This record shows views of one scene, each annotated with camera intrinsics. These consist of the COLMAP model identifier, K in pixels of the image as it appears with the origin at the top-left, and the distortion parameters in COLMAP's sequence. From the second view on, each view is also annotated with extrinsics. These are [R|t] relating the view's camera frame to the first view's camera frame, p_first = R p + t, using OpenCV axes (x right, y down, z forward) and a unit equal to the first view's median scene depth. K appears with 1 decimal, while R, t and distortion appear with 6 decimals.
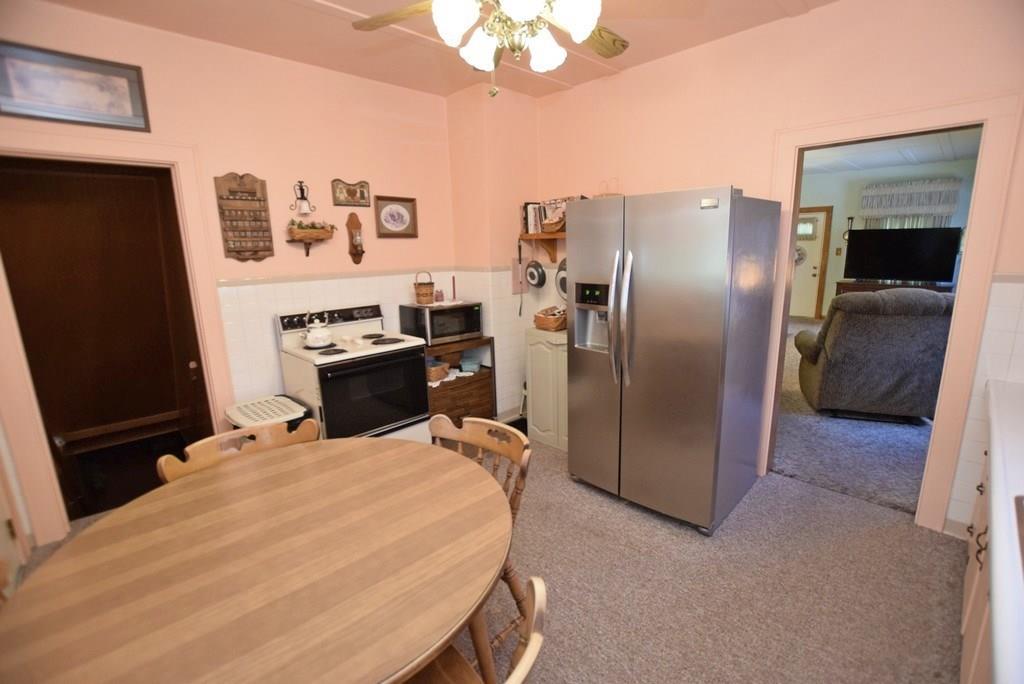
lens RADIAL K [[453.2, 0, 518.5], [0, 453.2, 339.5], [0, 0, 1]] dist [-0.026854, 0.002968]
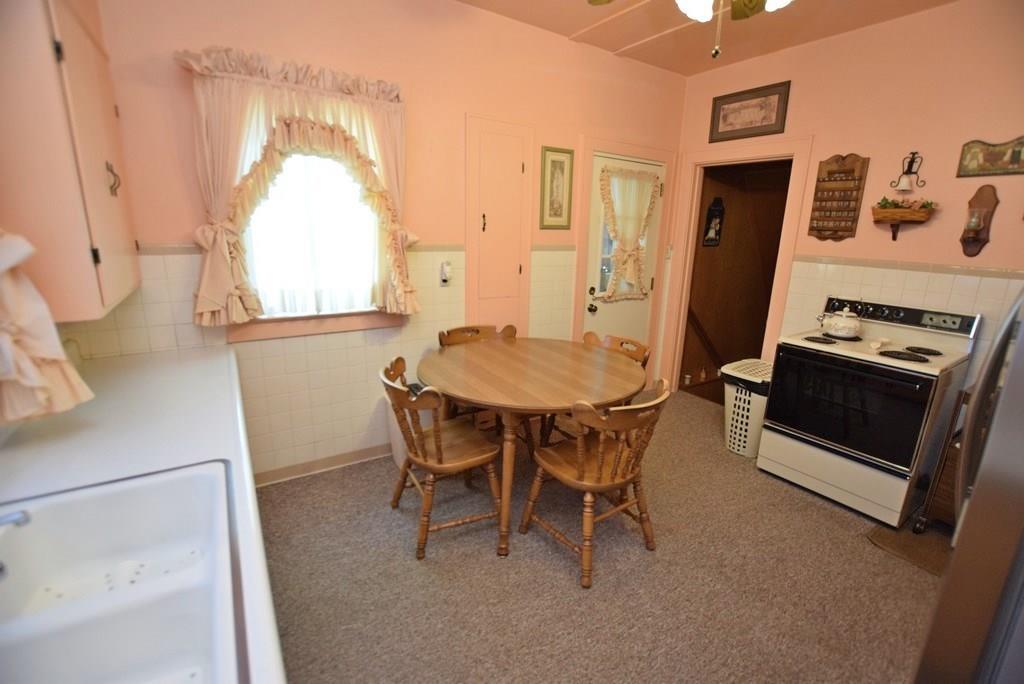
lens RADIAL K [[453.2, 0, 518.7], [0, 453.2, 342.6], [0, 0, 1]] dist [-0.026854, 0.002968]
pose [[-0.182333, 0.258782, -0.948571, 0.579786], [-0.225247, 0.928093, 0.296492, -0.101324], [0.957089, 0.267722, -0.110932, 0.497397]]
